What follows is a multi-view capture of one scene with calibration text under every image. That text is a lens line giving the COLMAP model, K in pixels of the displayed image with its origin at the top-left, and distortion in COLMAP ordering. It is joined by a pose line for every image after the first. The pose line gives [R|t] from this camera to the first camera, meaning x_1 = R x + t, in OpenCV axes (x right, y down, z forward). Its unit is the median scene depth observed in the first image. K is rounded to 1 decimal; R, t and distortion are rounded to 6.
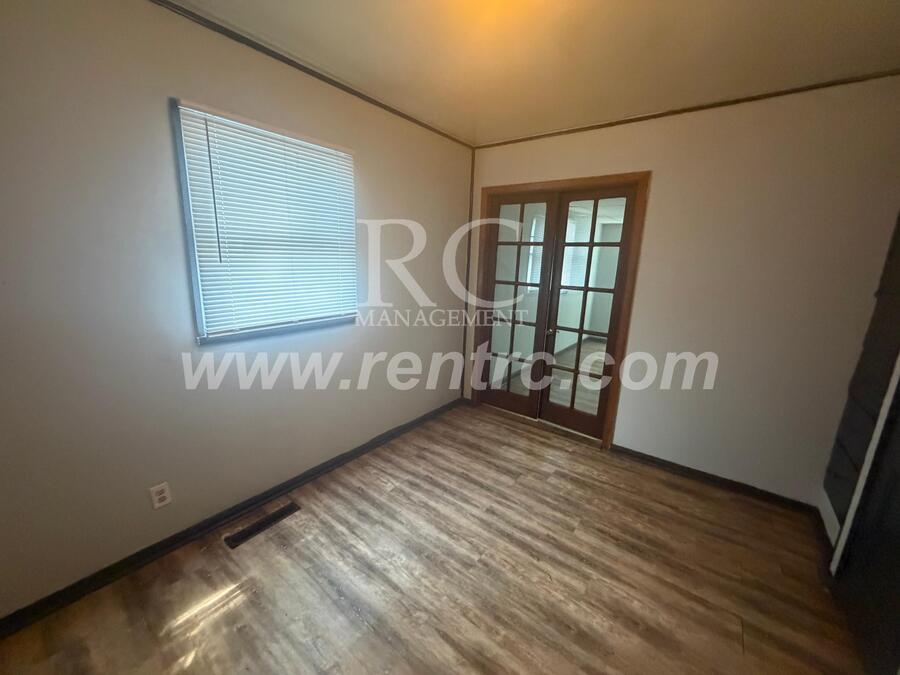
lens RADIAL K [[361.2, 0, 446.2], [0, 361.2, 341.4], [0, 0, 1]] dist [0.002156, 0.000207]
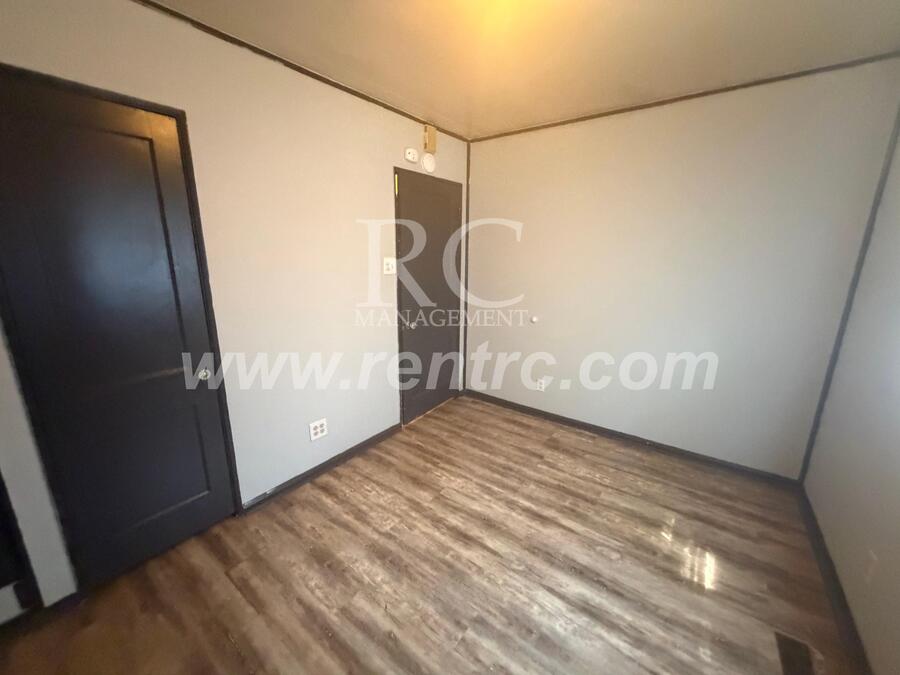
lens RADIAL K [[361.2, 0, 449.9], [0, 361.2, 338.1], [0, 0, 1]] dist [0.002156, 0.000207]
pose [[-0.998703, -0.036089, -0.035904, 0.195913], [-0.048380, 0.892298, 0.448847, -0.361490], [0.015838, 0.450002, -0.892887, 1.568040]]
